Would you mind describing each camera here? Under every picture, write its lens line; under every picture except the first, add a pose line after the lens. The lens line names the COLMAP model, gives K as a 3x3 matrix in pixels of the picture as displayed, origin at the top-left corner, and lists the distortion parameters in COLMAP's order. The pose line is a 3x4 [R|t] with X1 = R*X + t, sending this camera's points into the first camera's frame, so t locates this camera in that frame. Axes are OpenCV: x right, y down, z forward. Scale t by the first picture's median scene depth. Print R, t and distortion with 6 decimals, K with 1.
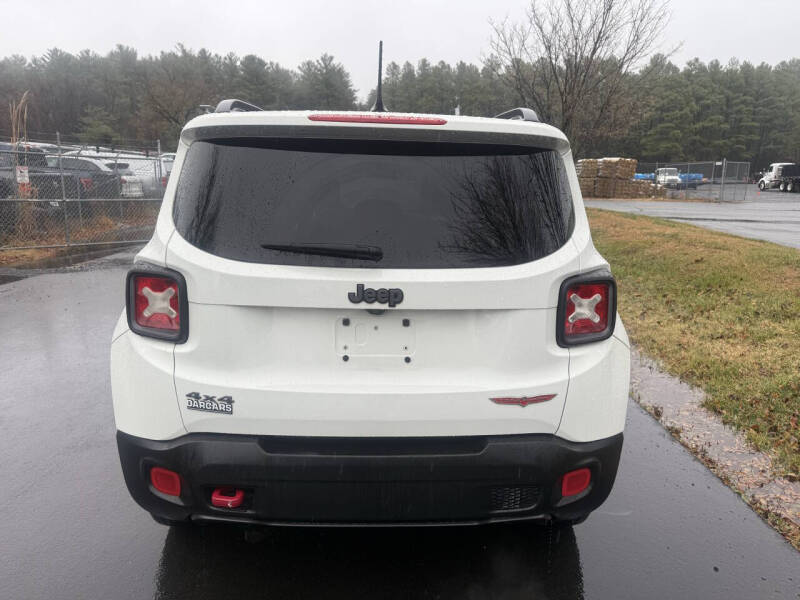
lens RADIAL K [[576.2, 0, 404.1], [0, 576.2, 302.7], [0, 0, 1]] dist [0.020729, -0.017998]
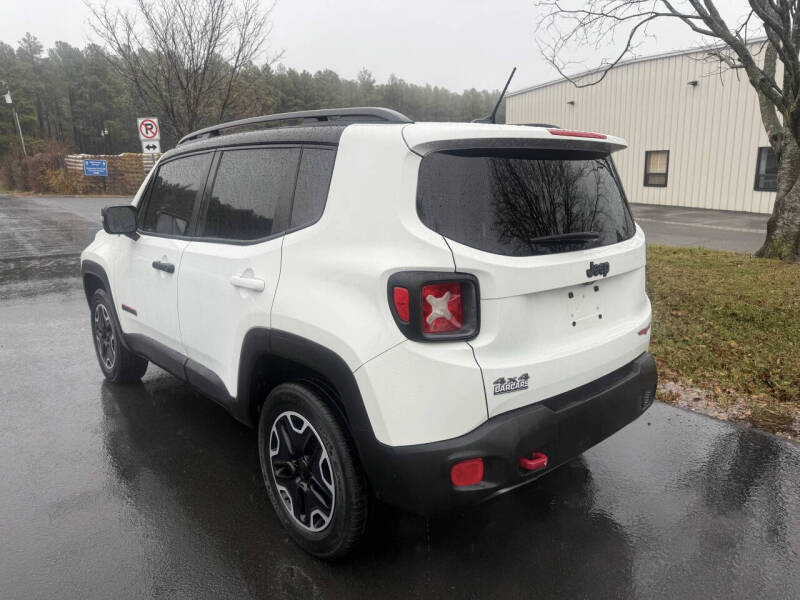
lens RADIAL K [[576.2, 0, 397.5], [0, 576.2, 301.1], [0, 0, 1]] dist [0.020729, -0.017998]
pose [[0.773606, -0.163242, 0.612279, -1.118082], [0.160427, 0.985224, 0.059978, -0.086101], [-0.613023, 0.051827, 0.788363, 0.228731]]
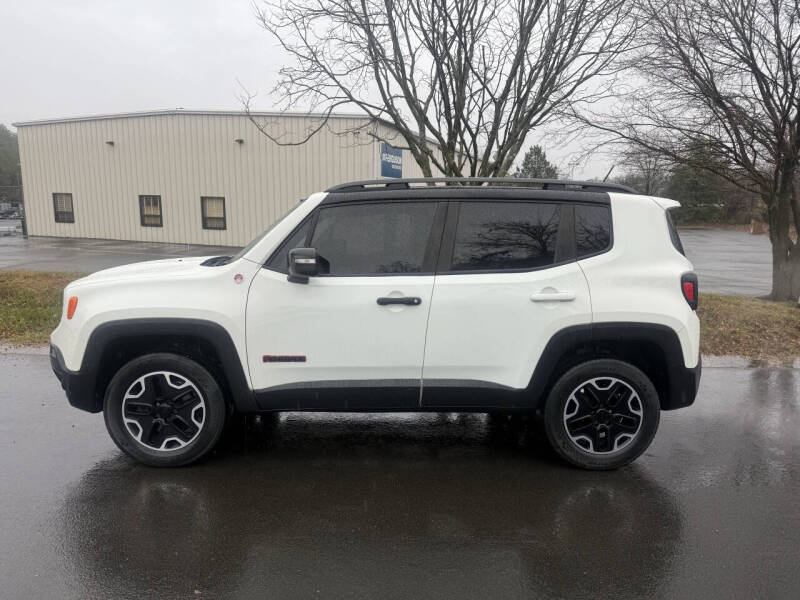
lens RADIAL K [[576.2, 0, 403.1], [0, 576.2, 299.8], [0, 0, 1]] dist [0.020729, -0.017998]
pose [[0.014216, -0.160212, 0.986980, -2.411572], [0.200449, 0.967499, 0.154163, -0.479076], [-0.979601, 0.195648, 0.045869, 1.877087]]
